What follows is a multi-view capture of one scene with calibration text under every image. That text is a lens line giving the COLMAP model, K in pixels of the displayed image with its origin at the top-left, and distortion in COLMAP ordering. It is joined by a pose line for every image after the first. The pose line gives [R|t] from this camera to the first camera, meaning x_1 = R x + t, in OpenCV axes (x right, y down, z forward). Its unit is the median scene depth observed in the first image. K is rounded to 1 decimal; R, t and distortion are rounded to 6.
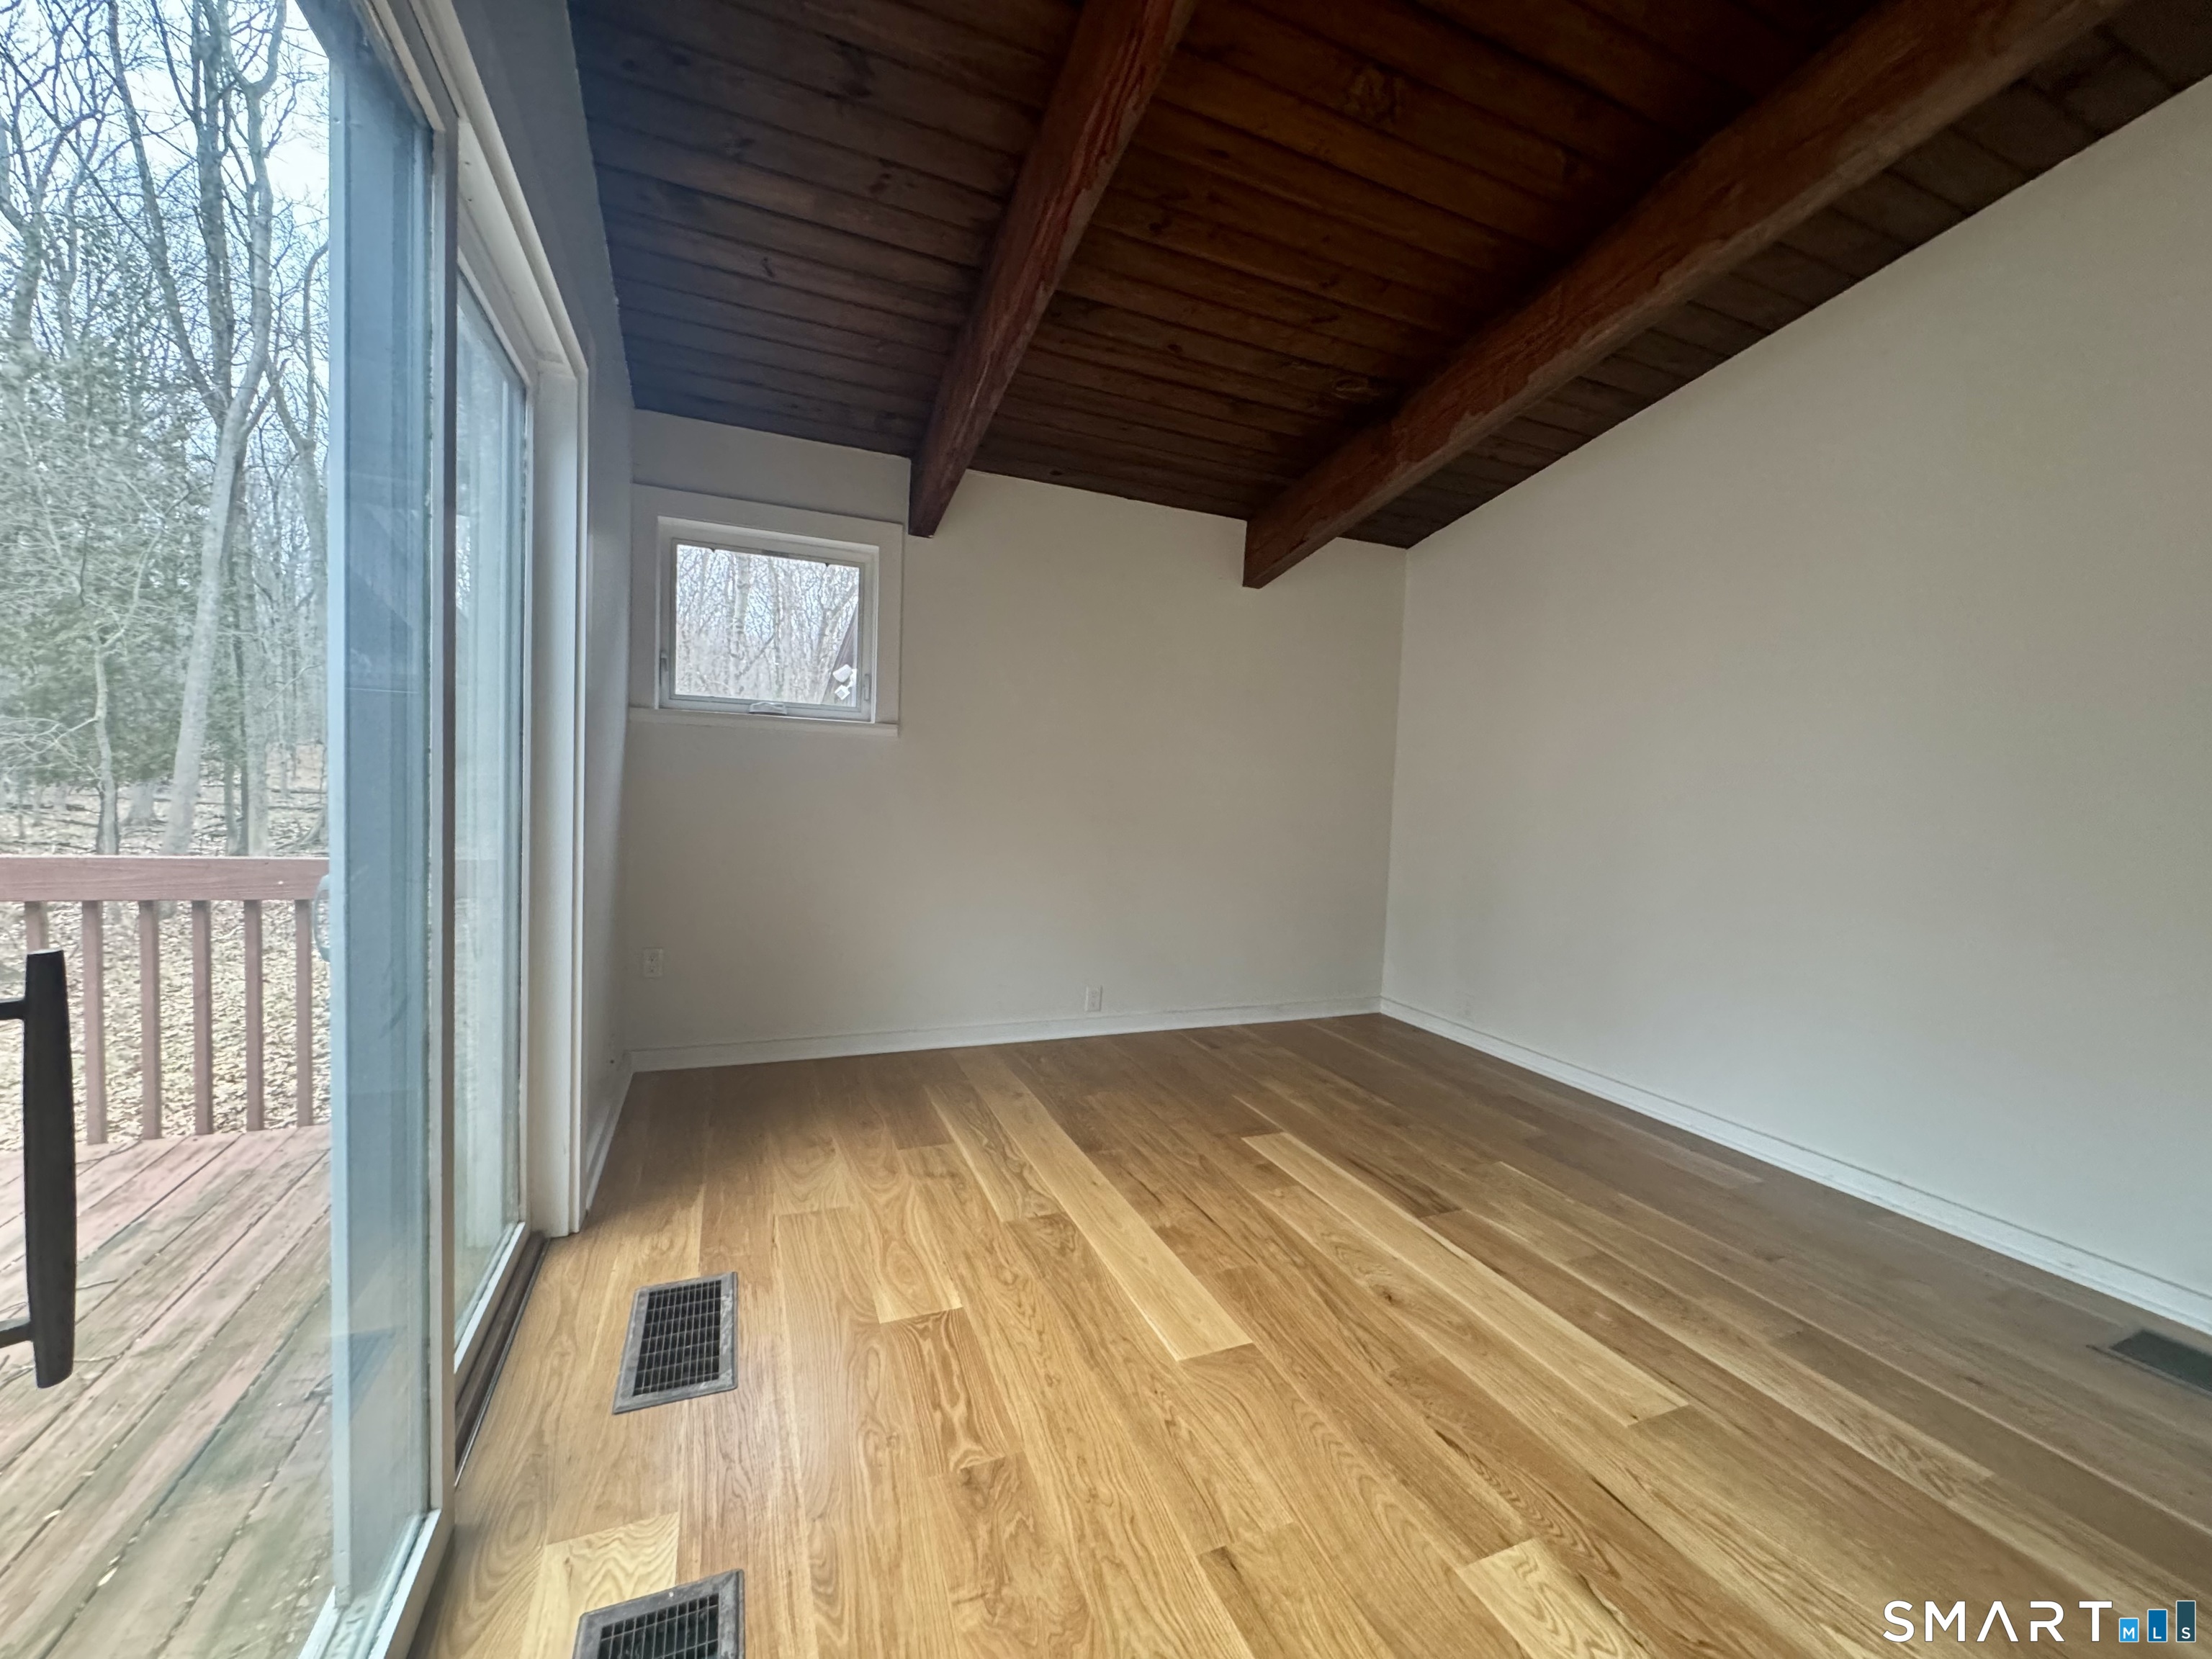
lens RADIAL K [[878.2, 0, 1109.2], [0, 878.2, 830.2], [0, 0, 1]] dist [-0.002595, 0.000813]
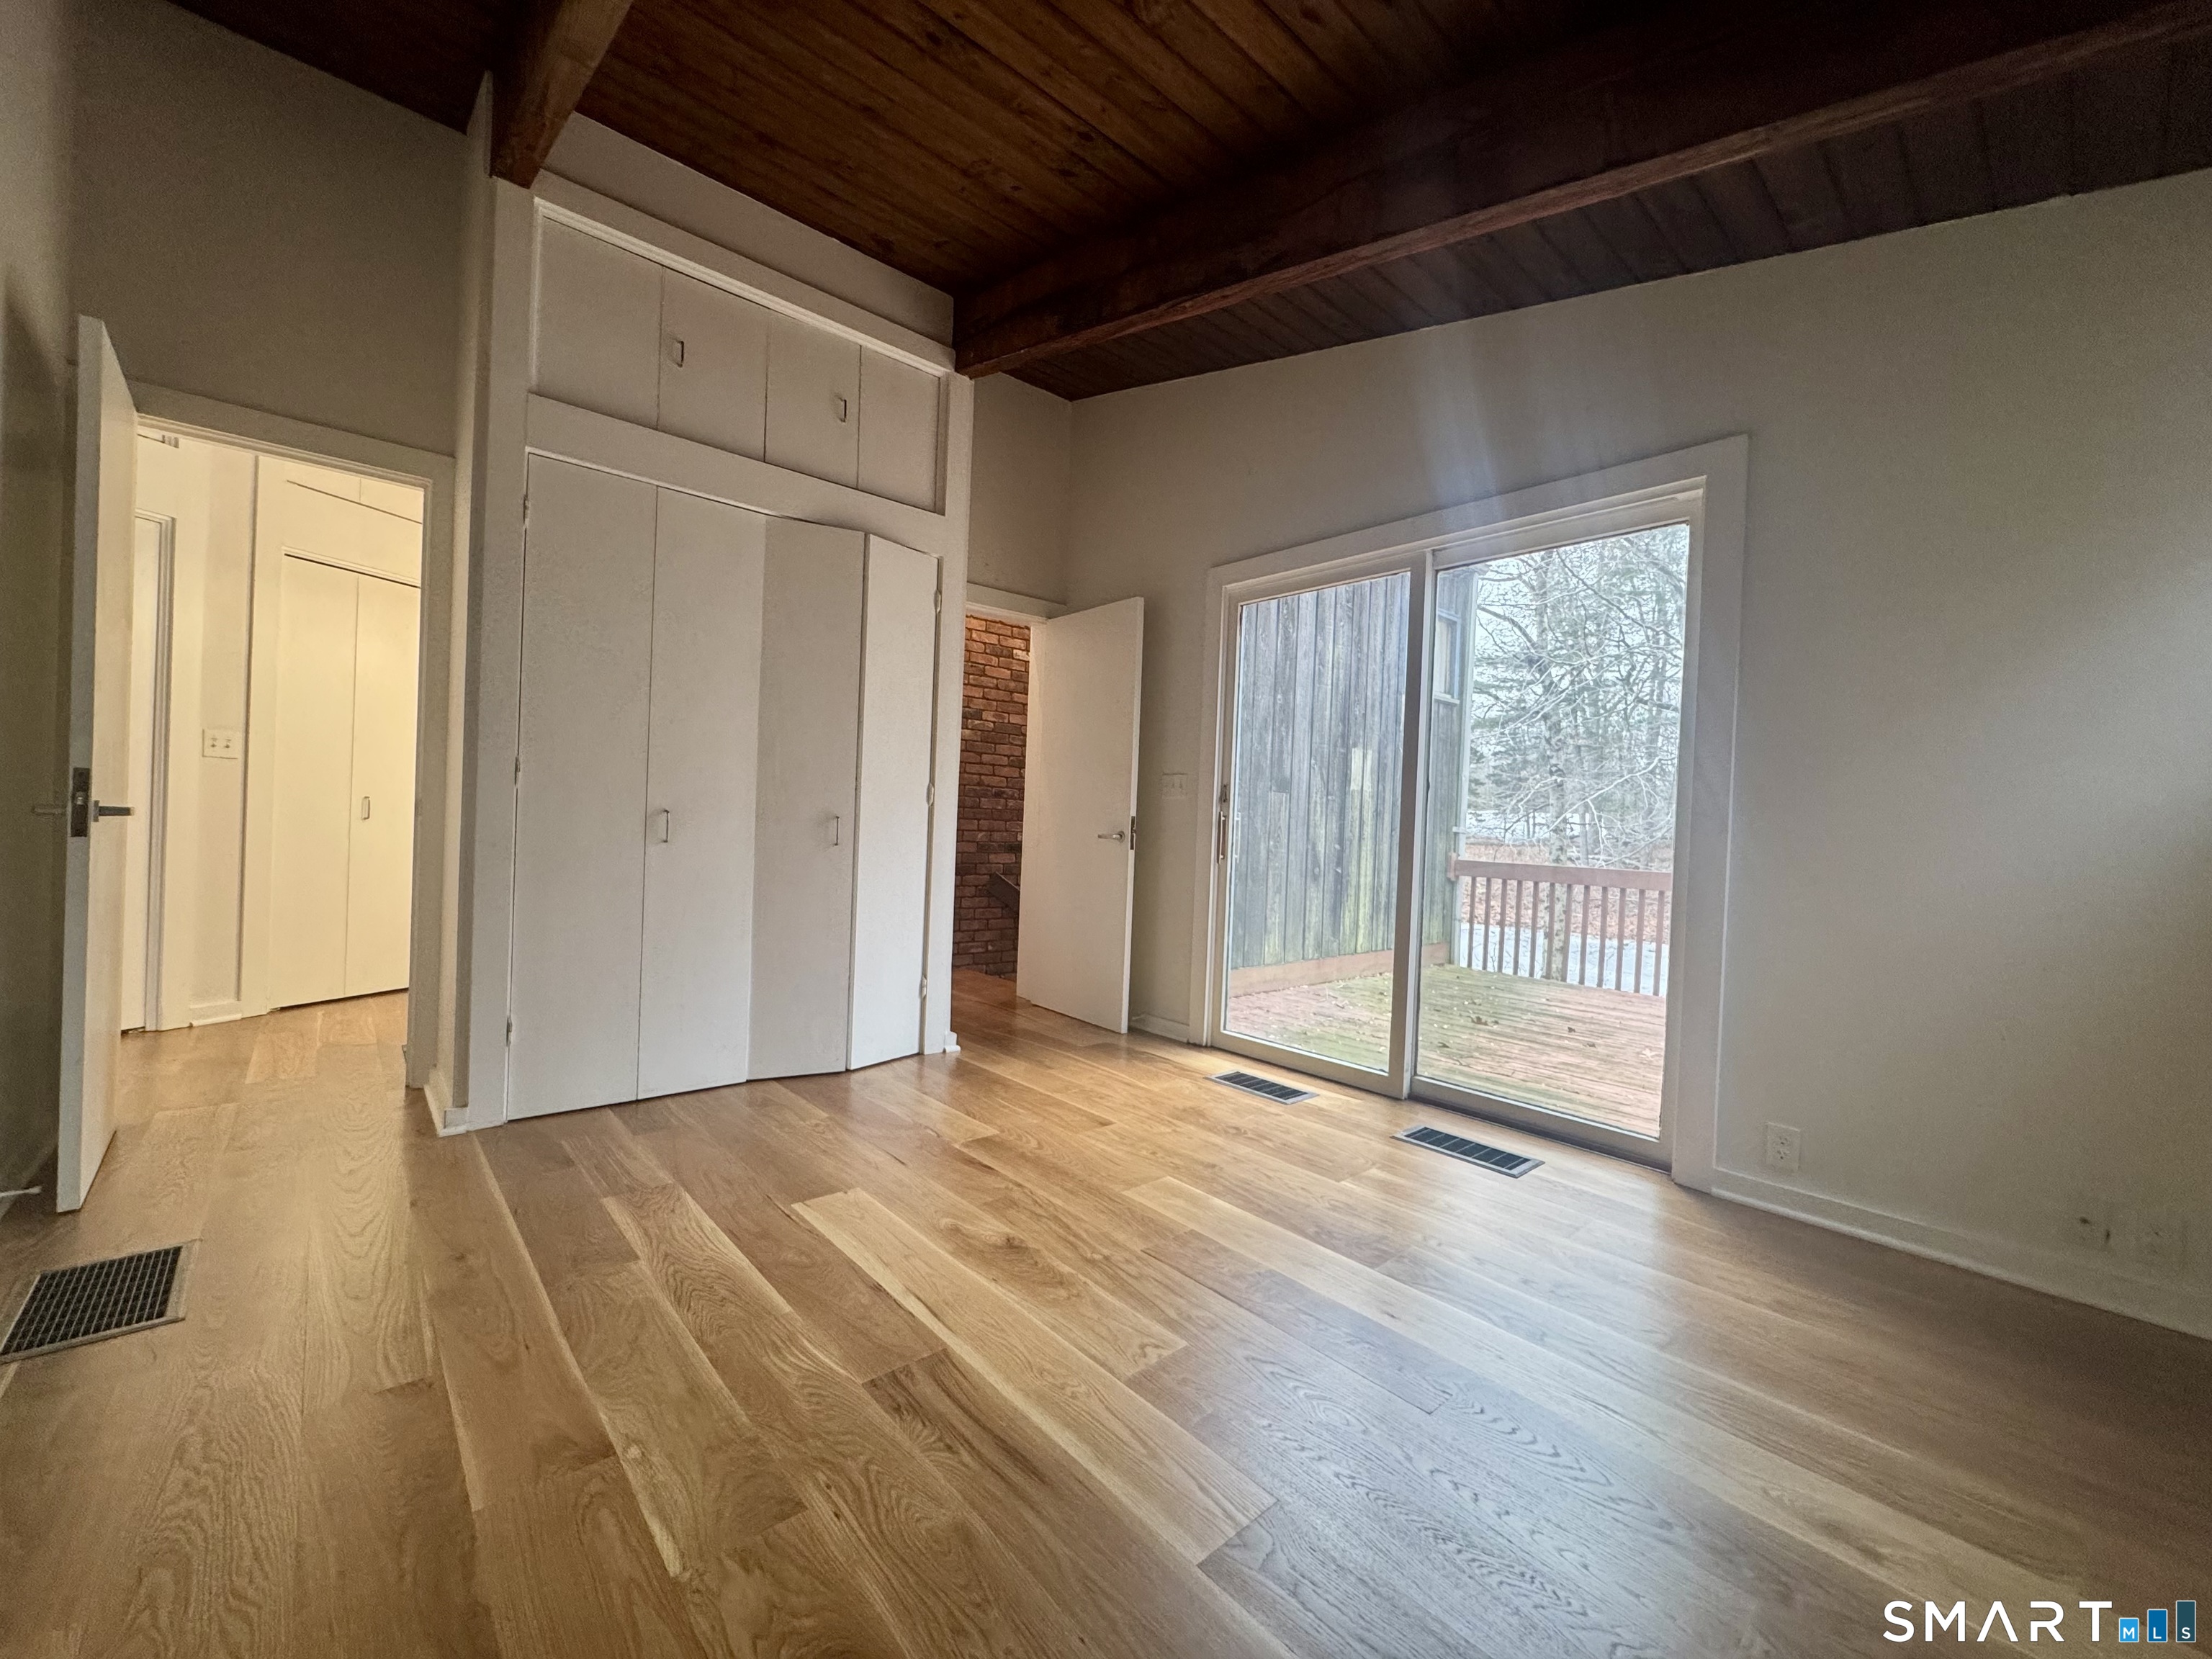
lens RADIAL K [[878.2, 0, 1109.2], [0, 878.2, 830.2], [0, 0, 1]] dist [-0.002595, 0.000813]
pose [[-0.944011, -0.076669, -0.320883, 0.622357], [-0.095560, 0.994472, 0.043519, 0.006074], [0.315772, 0.071746, -0.946119, 2.135549]]
